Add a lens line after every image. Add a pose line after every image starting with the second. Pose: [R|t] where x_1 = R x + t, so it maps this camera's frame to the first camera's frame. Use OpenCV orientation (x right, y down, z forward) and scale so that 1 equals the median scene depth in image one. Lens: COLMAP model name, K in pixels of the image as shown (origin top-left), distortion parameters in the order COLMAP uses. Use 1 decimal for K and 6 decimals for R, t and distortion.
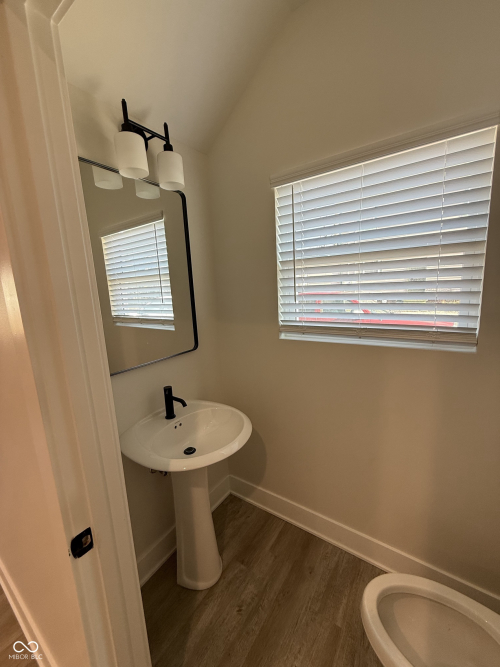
lens RADIAL K [[264.3, 0, 250.0], [0, 264.3, 333.5], [0, 0, 1]] dist [-0.001623, 0.000180]
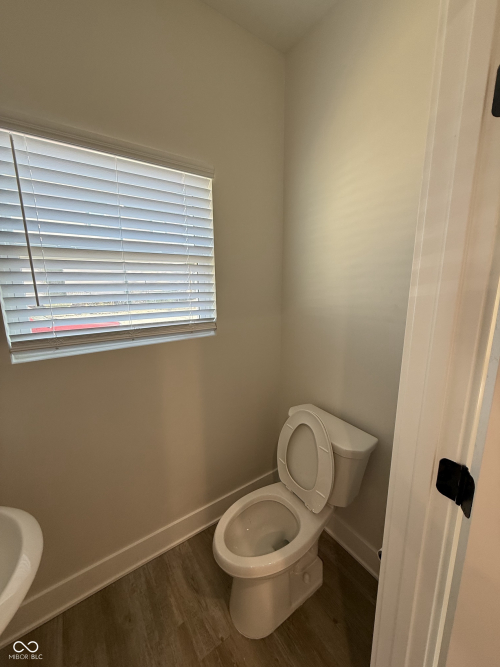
lens RADIAL K [[268.9, 0, 250.0], [0, 268.9, 333.5], [0, 0, 1]] dist [0.001799, 0.000440]
pose [[0.346097, -0.136407, 0.928230, -0.333997], [0.152125, 0.984441, 0.087946, -0.026131], [-0.925784, 0.110769, 0.361462, 0.232691]]
